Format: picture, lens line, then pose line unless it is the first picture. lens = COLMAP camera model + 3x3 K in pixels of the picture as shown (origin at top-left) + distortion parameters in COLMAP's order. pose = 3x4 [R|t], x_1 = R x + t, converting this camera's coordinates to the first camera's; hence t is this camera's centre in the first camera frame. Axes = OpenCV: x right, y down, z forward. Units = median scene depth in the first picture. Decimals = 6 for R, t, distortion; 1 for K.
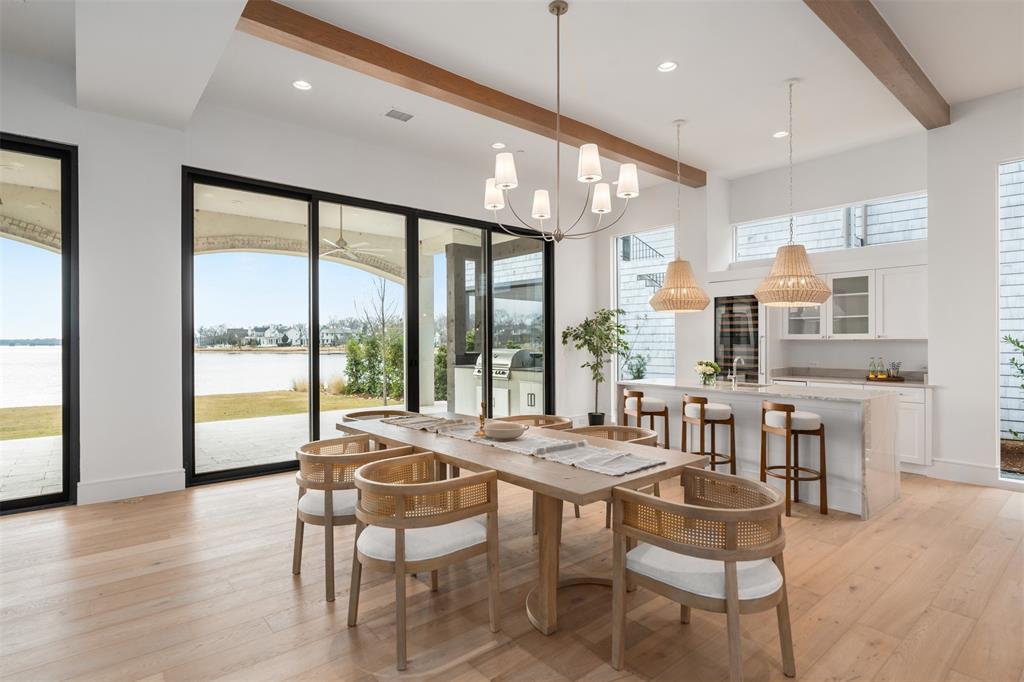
lens RADIAL K [[507.5, 0, 518.5], [0, 507.5, 344.7], [0, 0, 1]] dist [0.000591, -0.000109]
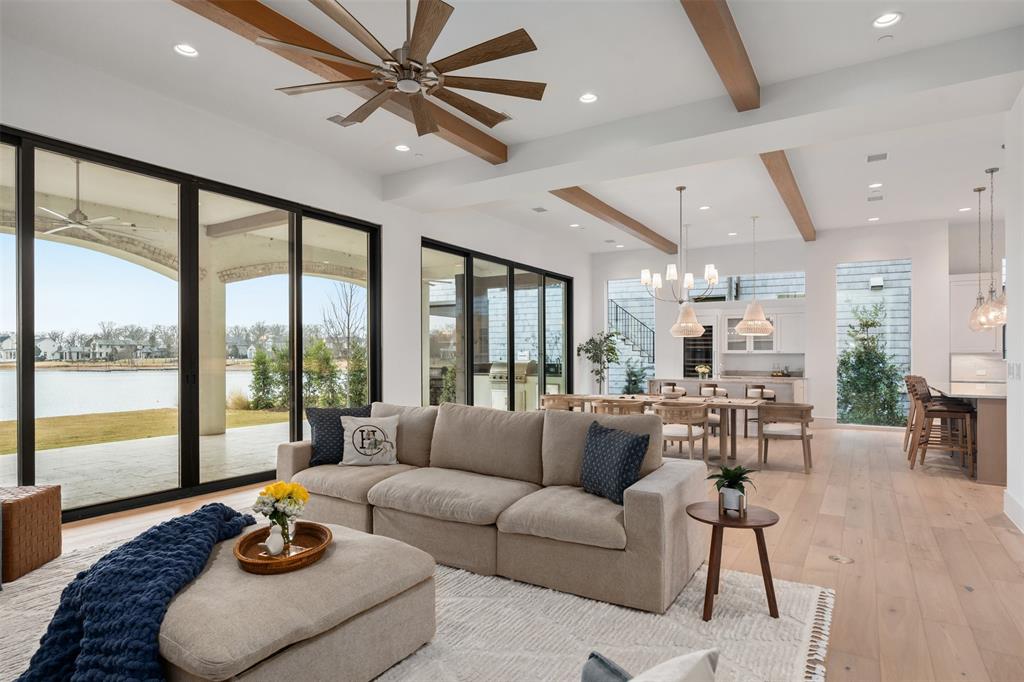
lens RADIAL K [[538.3, 0, 546.6], [0, 538.3, 371.1], [0, 0, 1]] dist [0.002737, -0.000503]
pose [[0.944224, -0.007864, 0.329210, -0.483410], [0.000523, 0.999749, 0.022381, 0.006513], [-0.329304, -0.020960, 0.943991, -0.366672]]
